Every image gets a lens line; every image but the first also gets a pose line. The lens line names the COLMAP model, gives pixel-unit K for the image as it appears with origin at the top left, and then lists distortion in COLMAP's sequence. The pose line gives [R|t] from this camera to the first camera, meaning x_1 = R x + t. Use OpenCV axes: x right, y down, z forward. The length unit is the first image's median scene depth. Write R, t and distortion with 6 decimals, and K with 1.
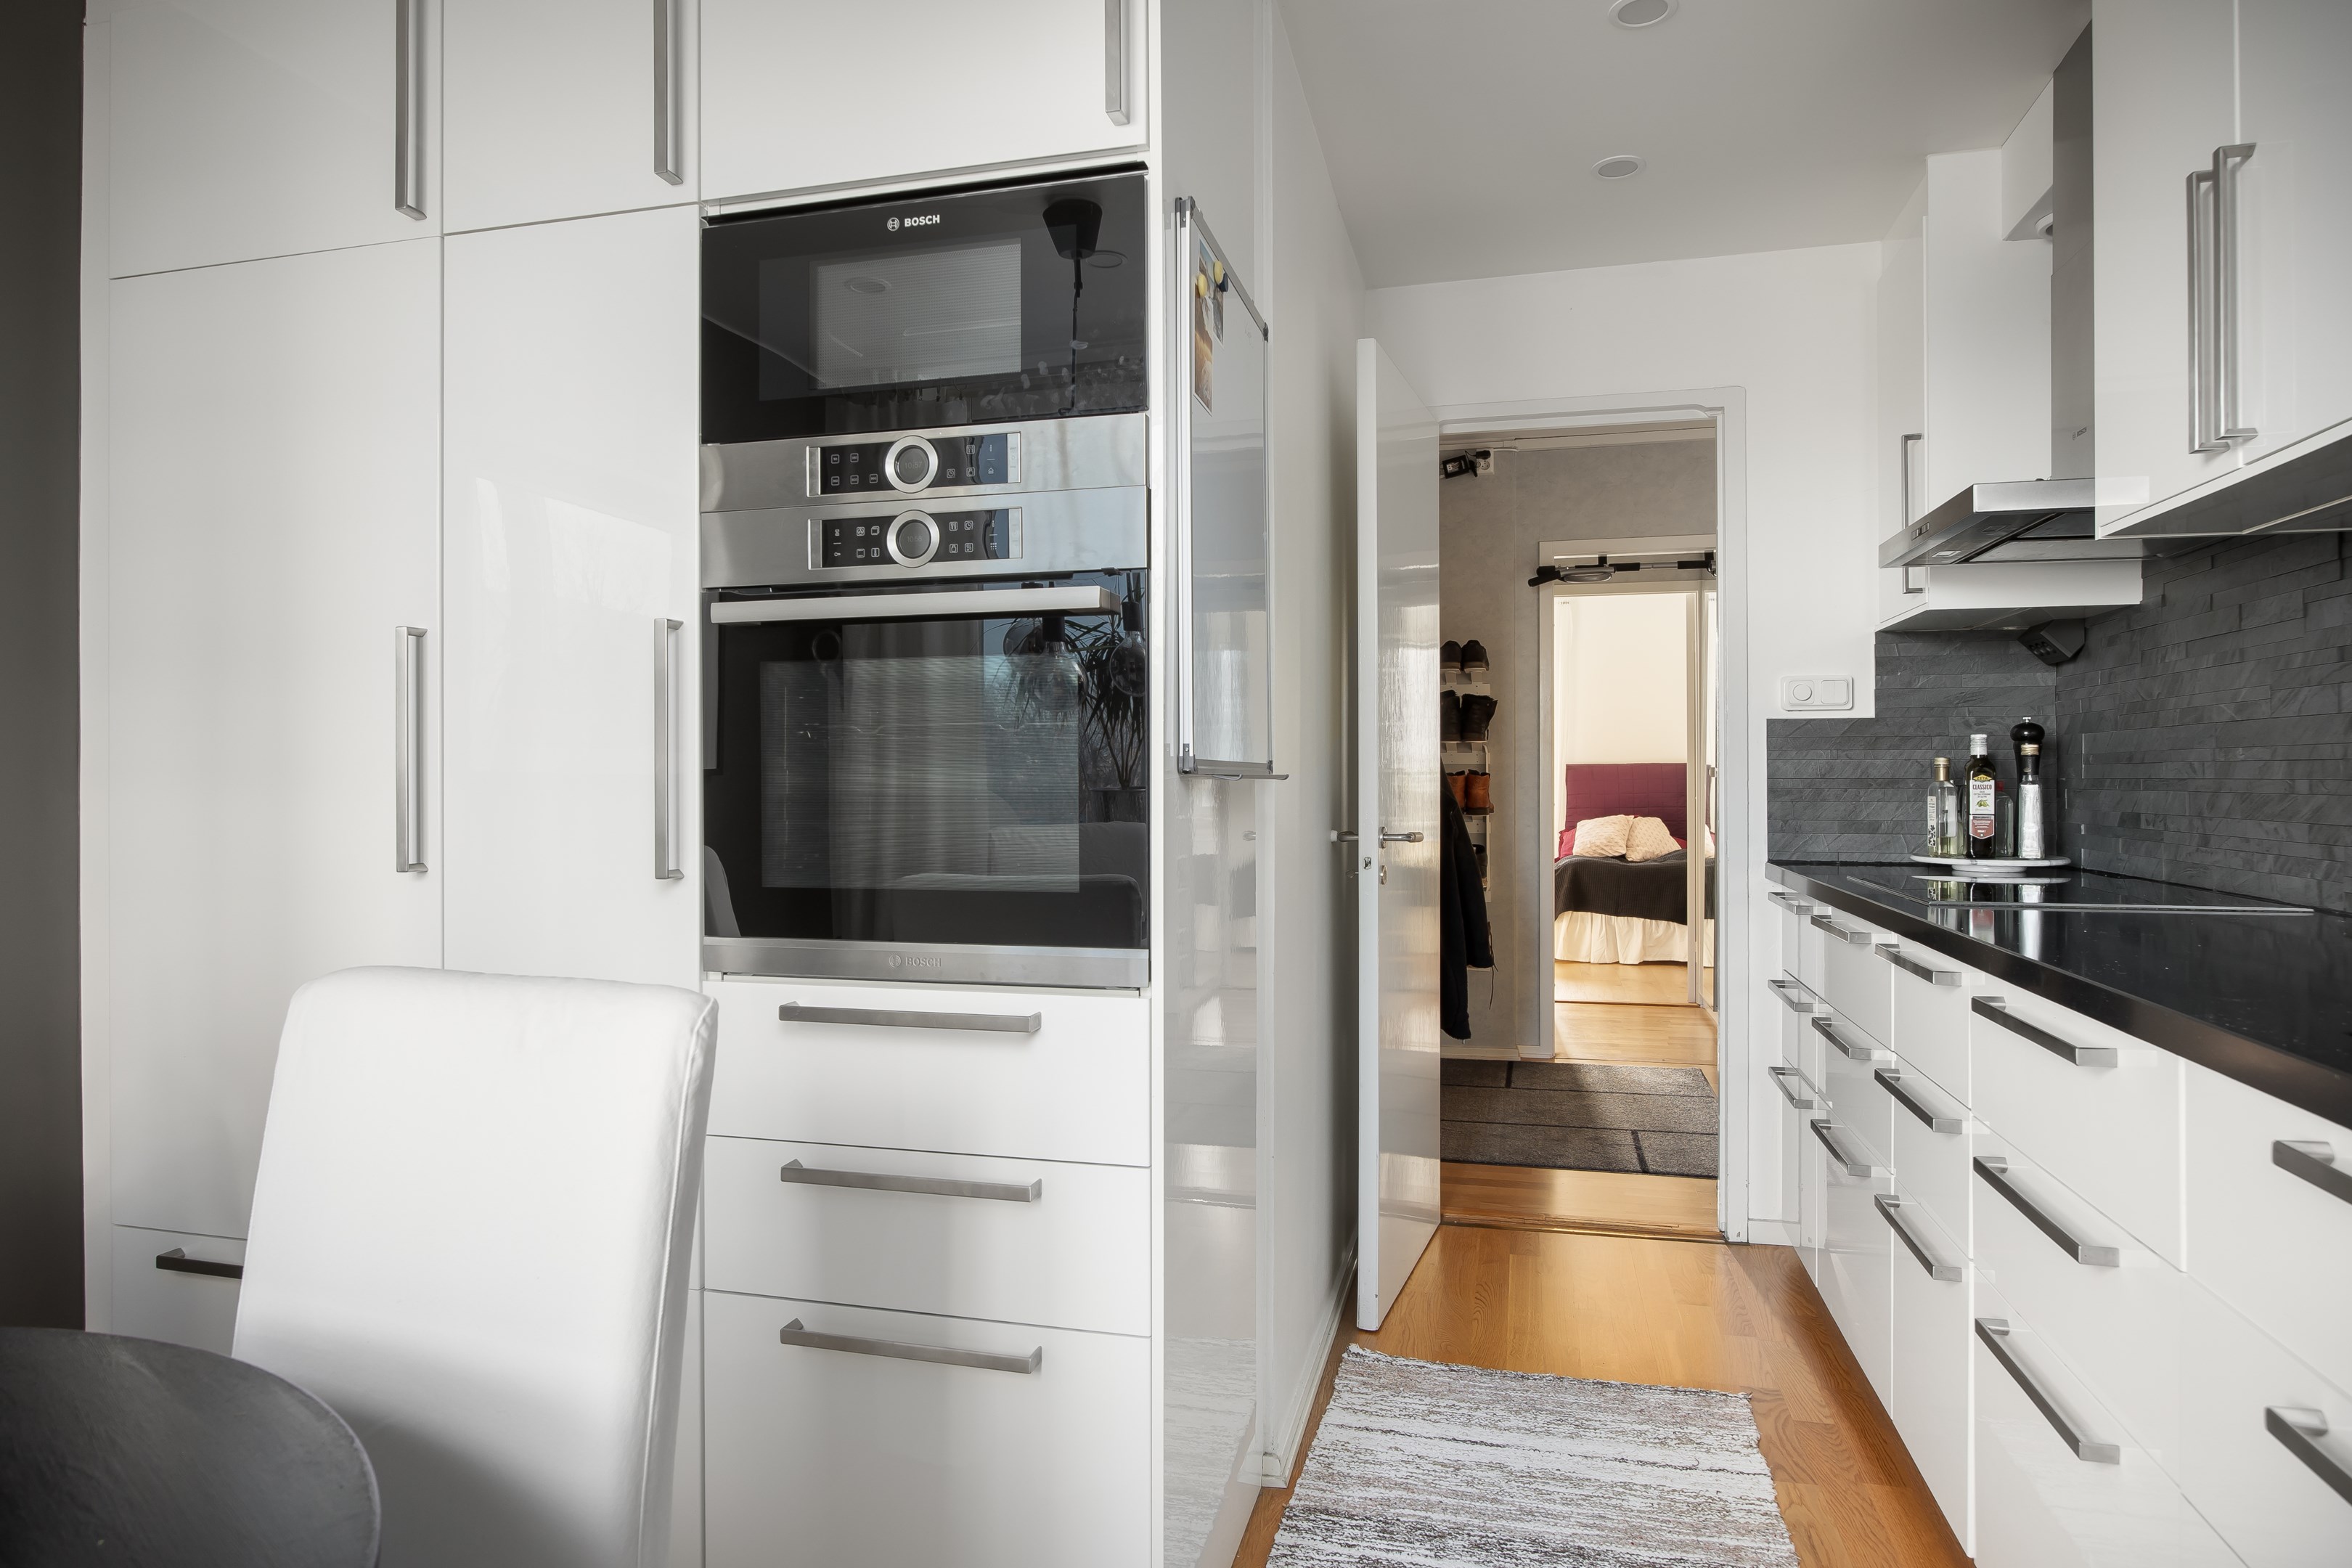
lens RADIAL K [[1362.5, 0, 1176.0], [0, 1362.5, 784.0], [0, 0, 1]] dist [-0.000794, -0.000159]
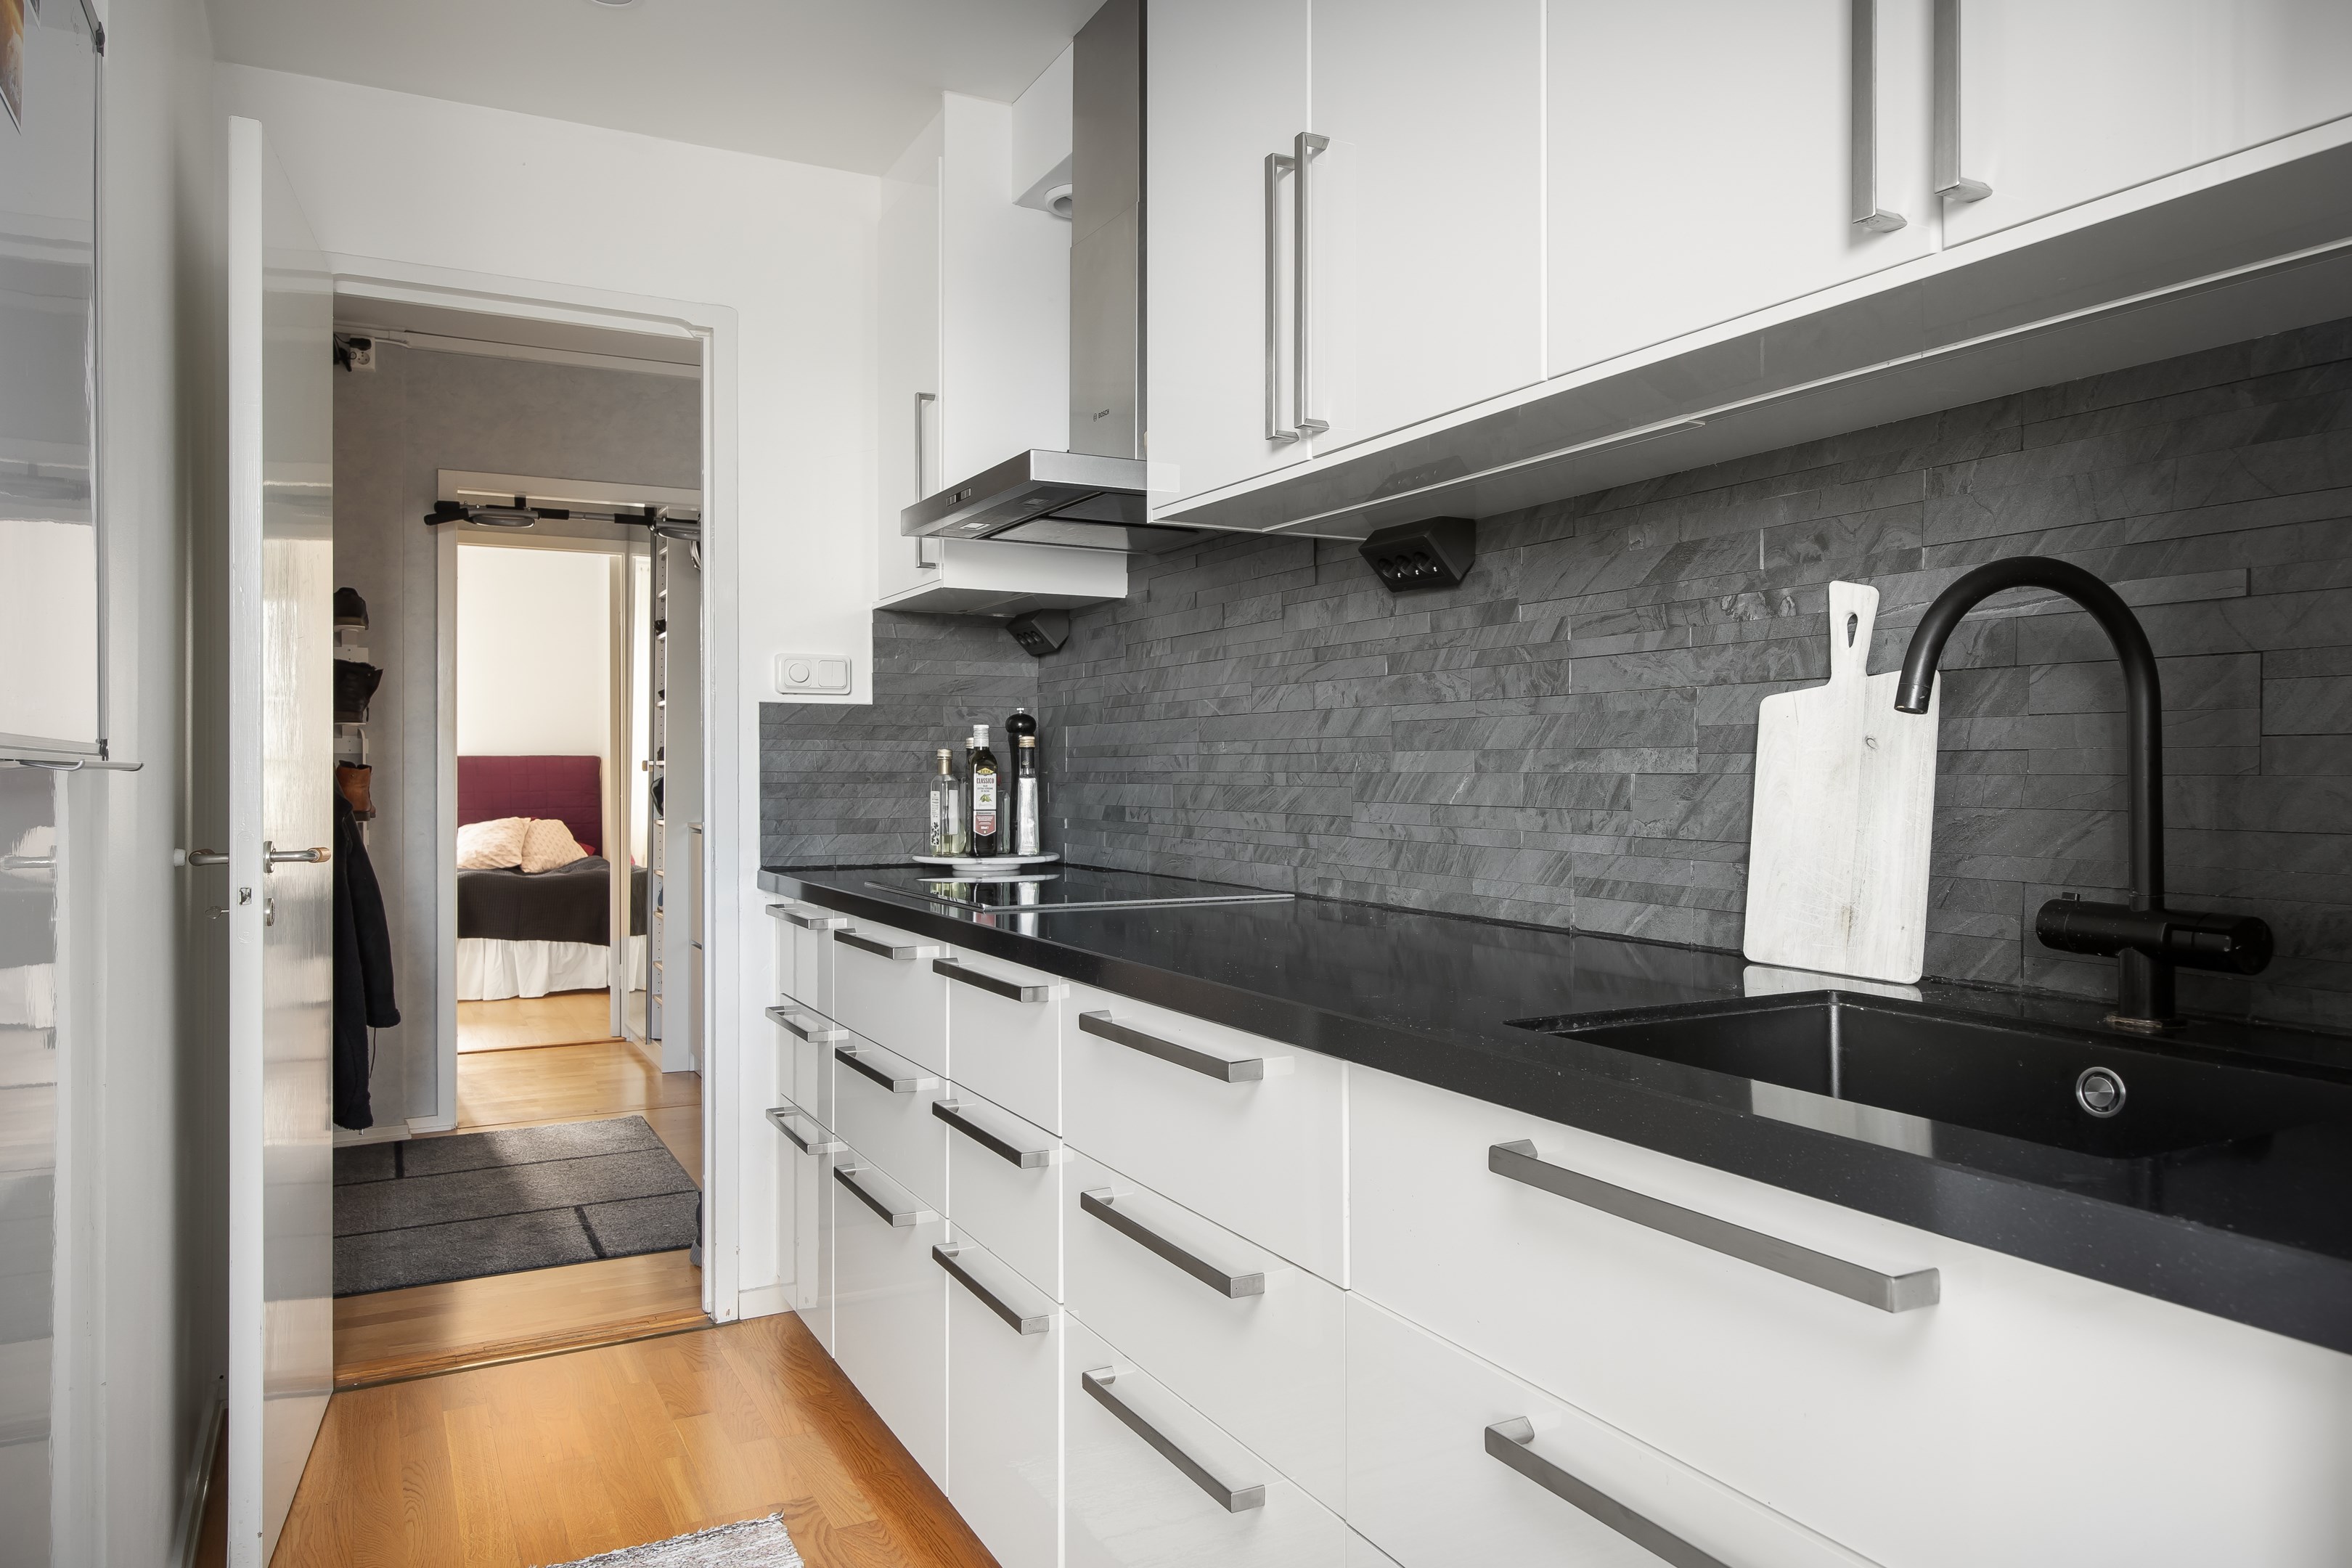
lens RADIAL K [[1549.6, 0, 1167.9], [0, 1549.6, 771.5], [0, 0, 1]] dist [-0.000376, -0.000200]
pose [[0.742906, 0.001445, 0.669394, -0.028855], [0.002466, 0.999985, -0.004895, 0.001247], [-0.669391, 0.005288, 0.742891, 0.110474]]
